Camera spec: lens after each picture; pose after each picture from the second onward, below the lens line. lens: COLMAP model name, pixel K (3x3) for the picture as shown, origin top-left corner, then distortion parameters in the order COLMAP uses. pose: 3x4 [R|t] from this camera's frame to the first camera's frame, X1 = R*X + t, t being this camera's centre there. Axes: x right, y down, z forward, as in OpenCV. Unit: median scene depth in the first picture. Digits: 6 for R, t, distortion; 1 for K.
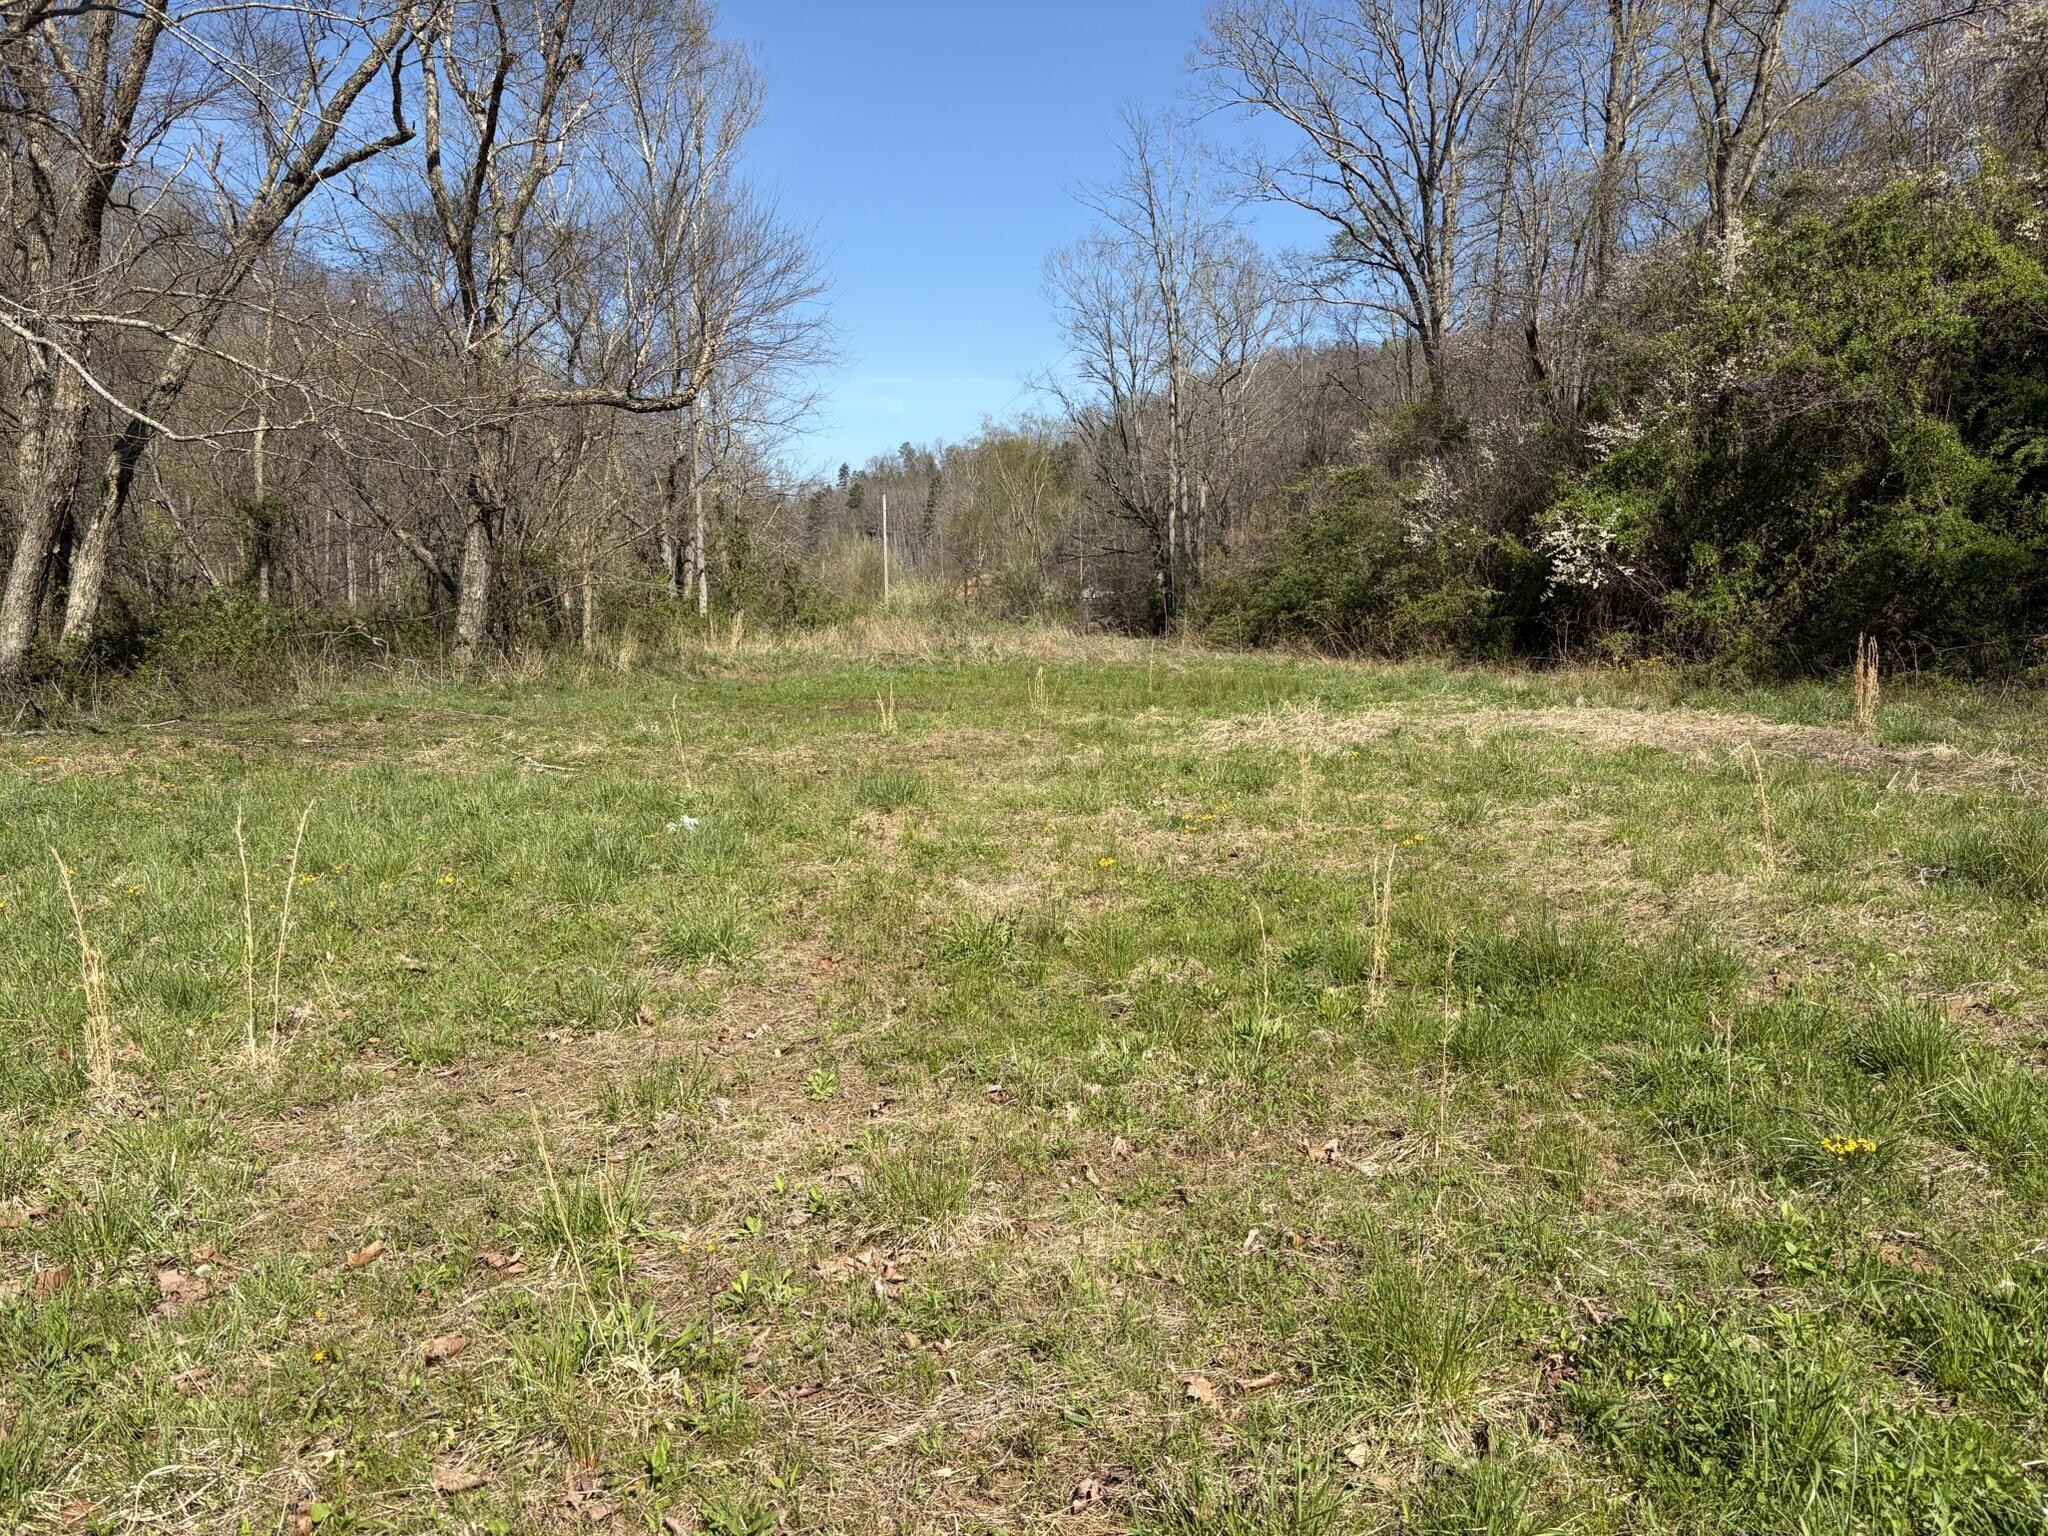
lens RADIAL K [[1559.7, 0, 1024.0], [0, 1559.7, 768.0], [0, 0, 1]] dist [-0.000621, -0.000254]
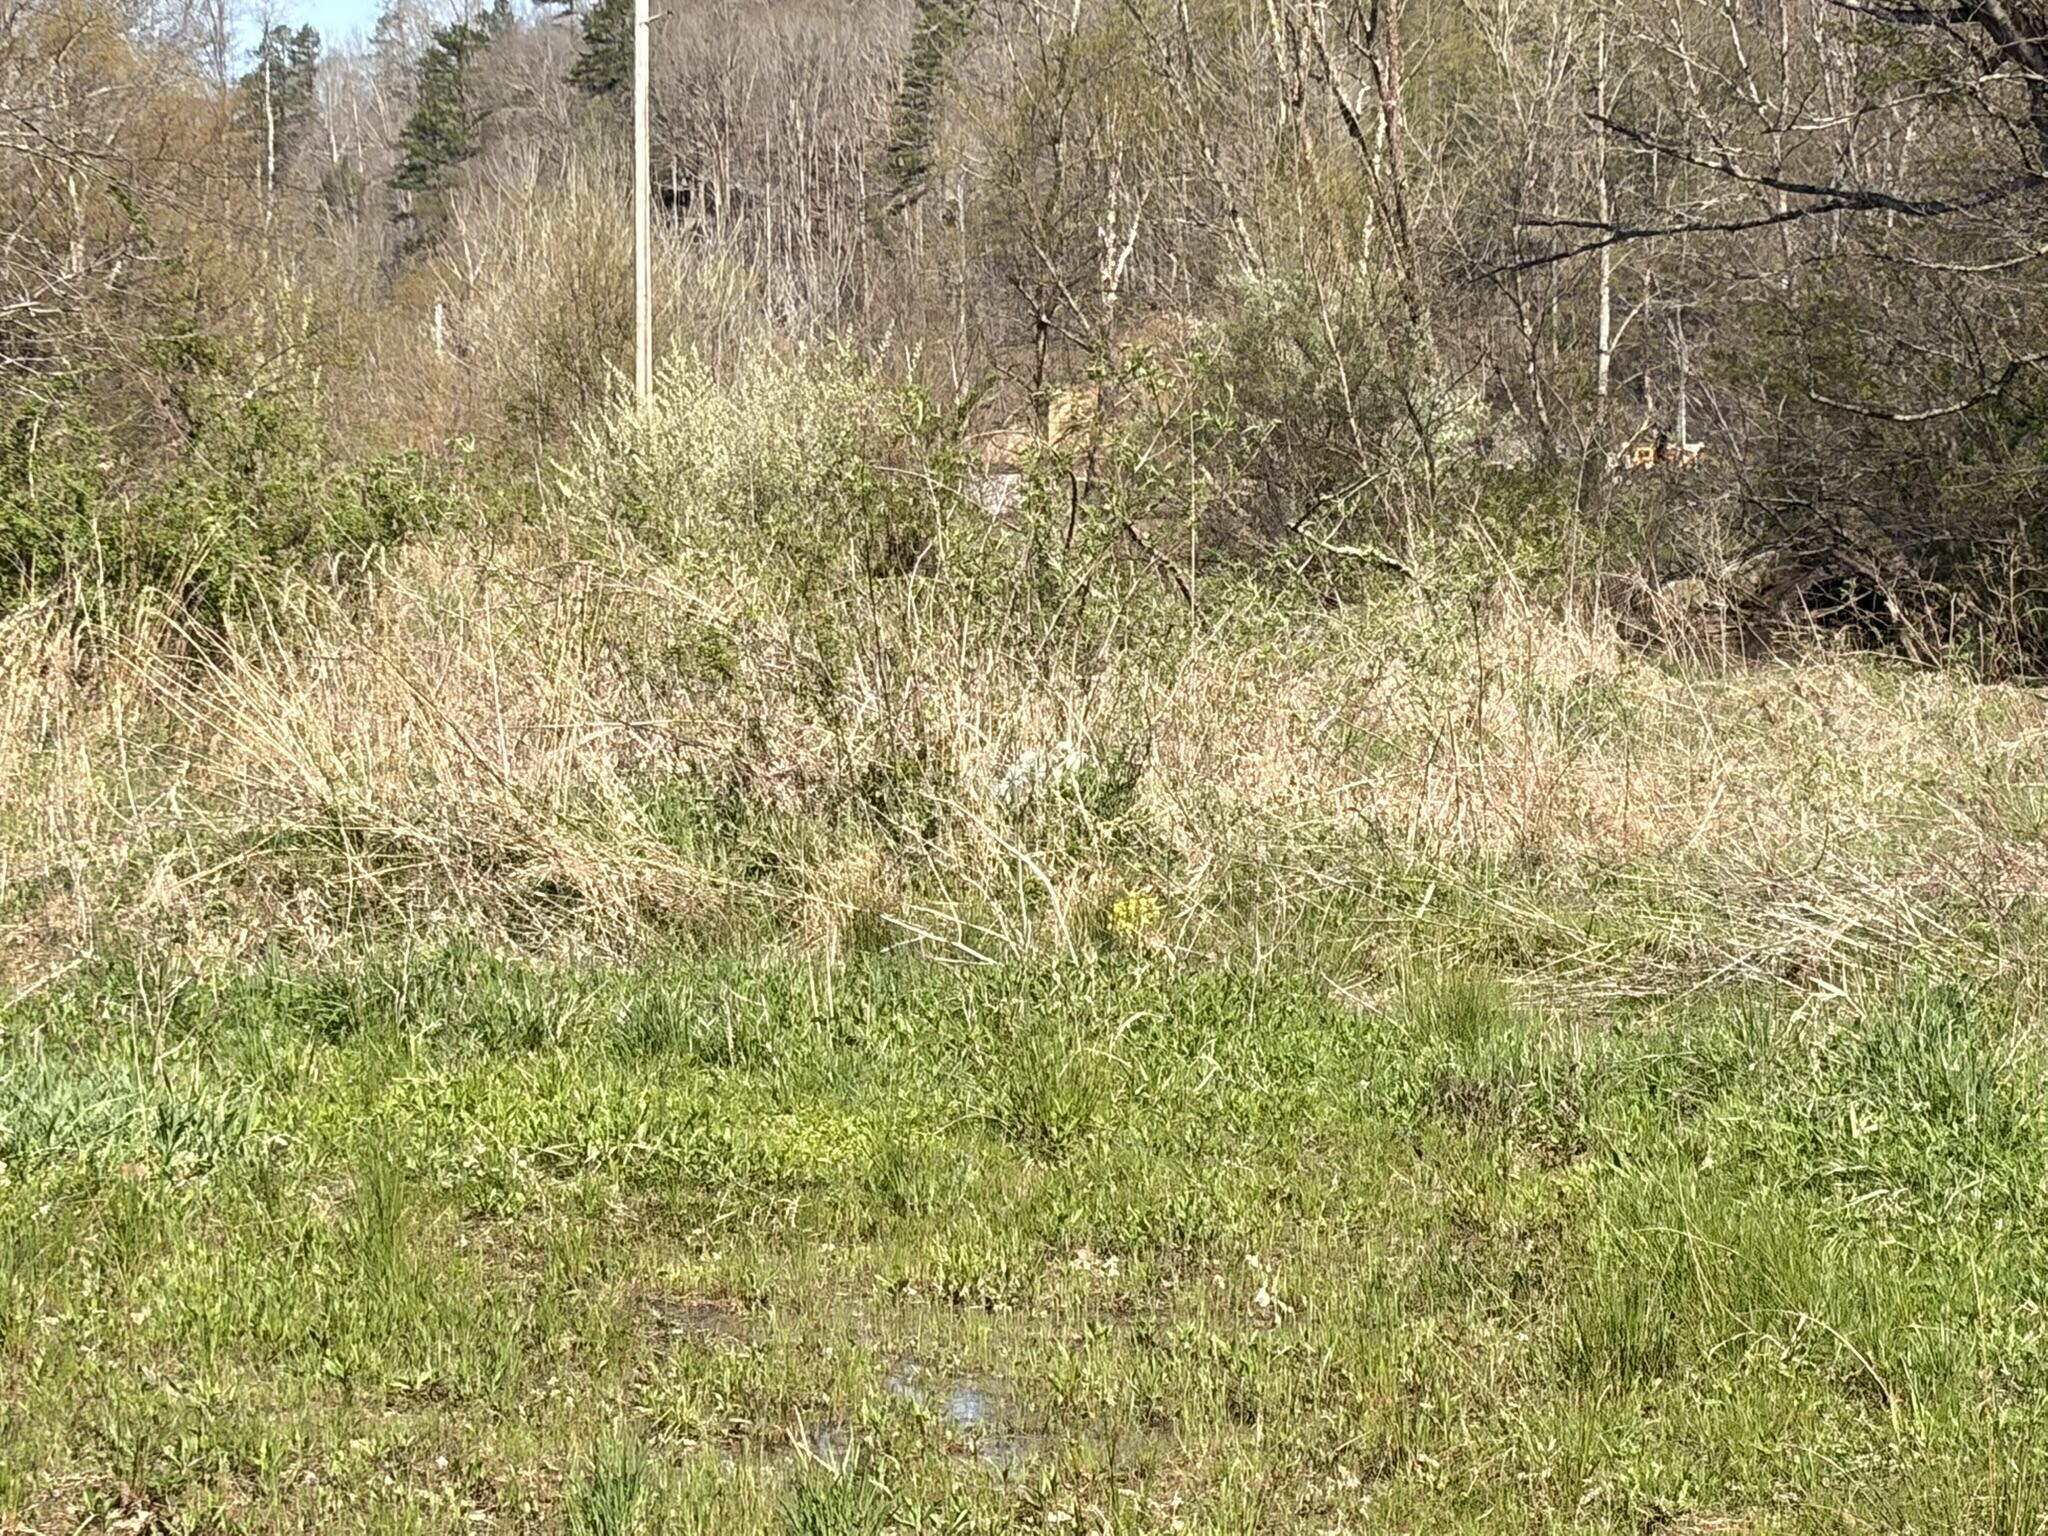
lens RADIAL K [[6332.5, 0, 1024.0], [0, 6332.5, 768.0], [0, 0, 1]] dist [0.051681, 0.290235]
pose [[0.998950, 0.010874, -0.044503, -0.002435], [-0.013647, 0.997953, -0.062485, -0.019684], [0.043732, 0.063027, 0.997053, 0.204705]]
